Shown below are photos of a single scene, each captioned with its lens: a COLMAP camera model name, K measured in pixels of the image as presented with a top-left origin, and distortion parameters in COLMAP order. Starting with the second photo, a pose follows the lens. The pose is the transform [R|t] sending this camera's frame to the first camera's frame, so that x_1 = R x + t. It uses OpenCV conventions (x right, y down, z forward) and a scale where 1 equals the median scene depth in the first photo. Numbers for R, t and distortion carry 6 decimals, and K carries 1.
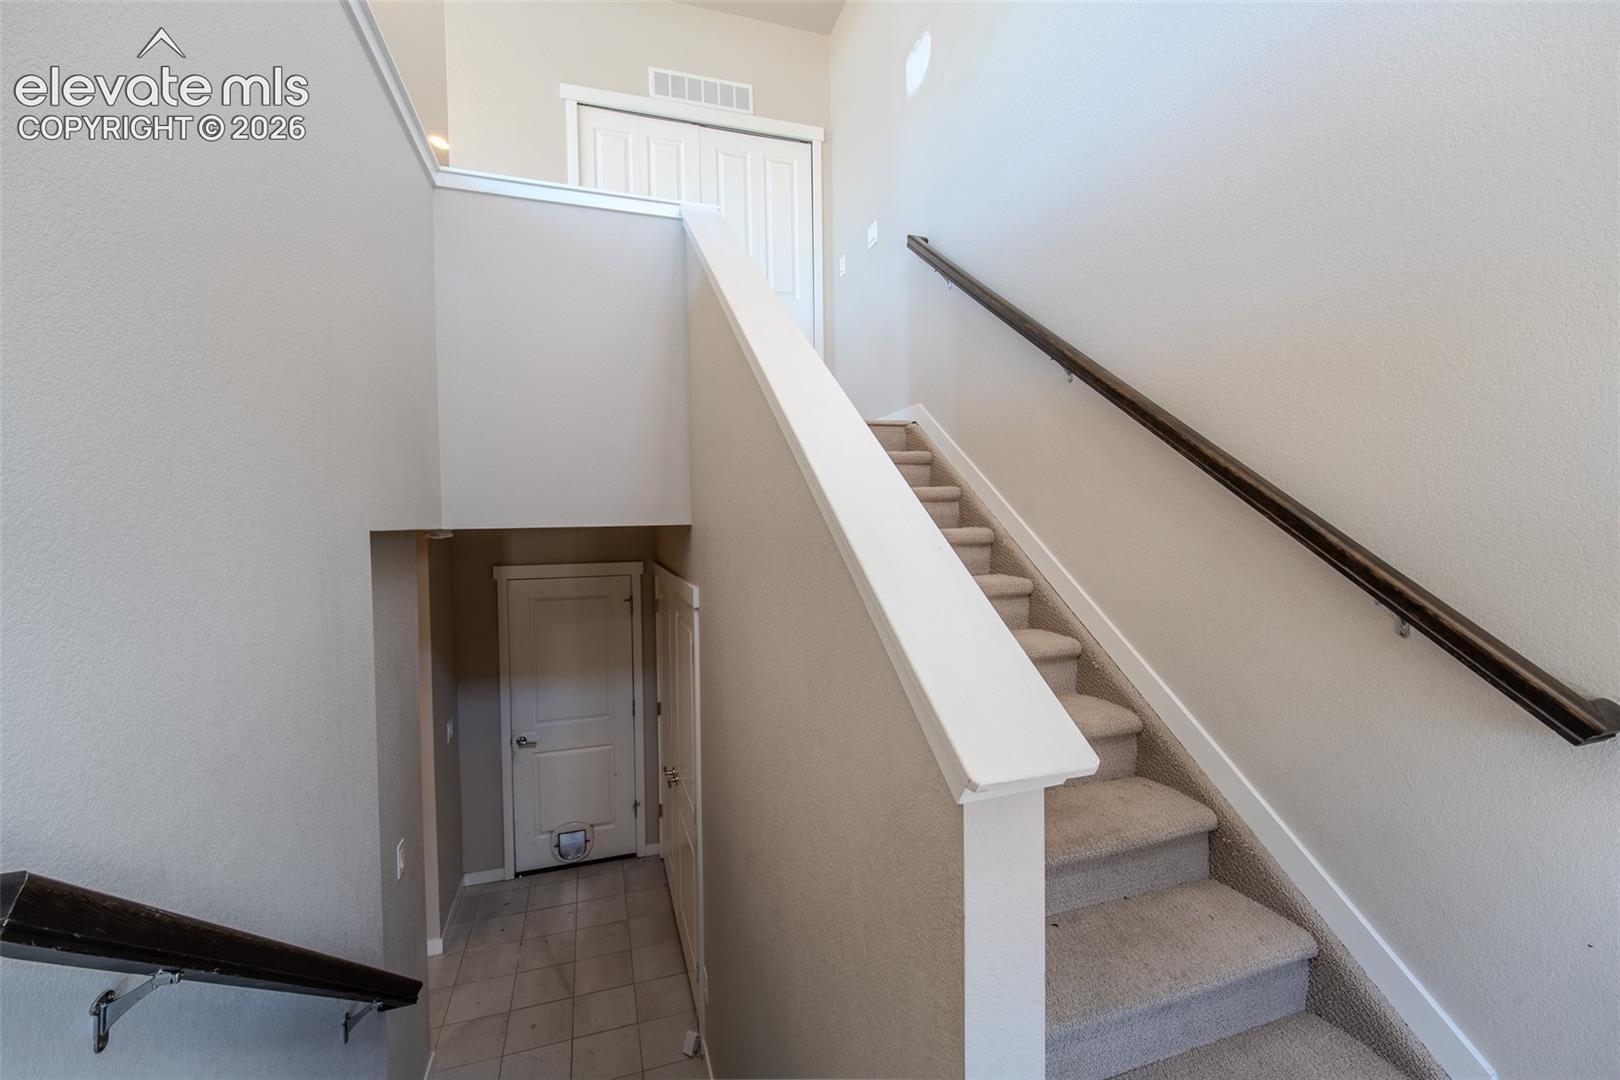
lens RADIAL K [[666.1, 0, 814.9], [0, 666.1, 540.9], [0, 0, 1]] dist [0.000797, -0.000011]
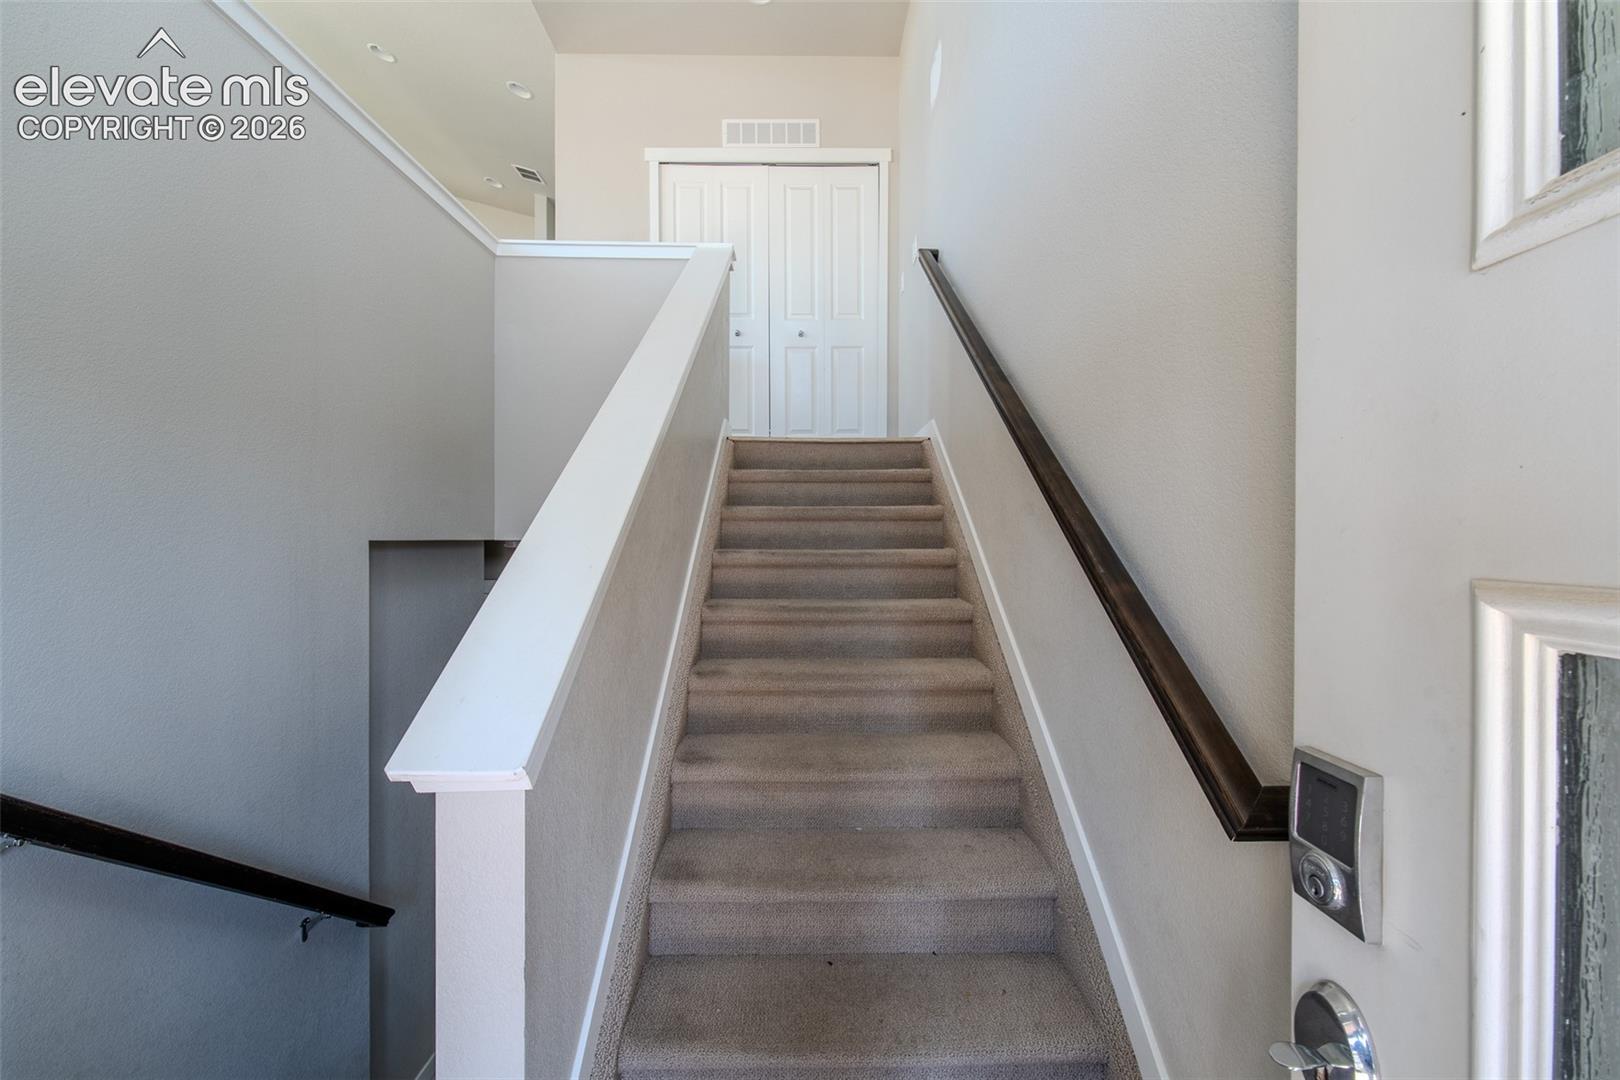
lens RADIAL K [[667.3, 0, 820.4], [0, 667.3, 542.4], [0, 0, 1]] dist [0.002965, -0.000172]
pose [[0.953115, 0.019152, -0.302002, 0.246326], [-0.025807, 0.999504, -0.018062, -0.004751], [0.301506, 0.025009, 0.953136, 0.024387]]
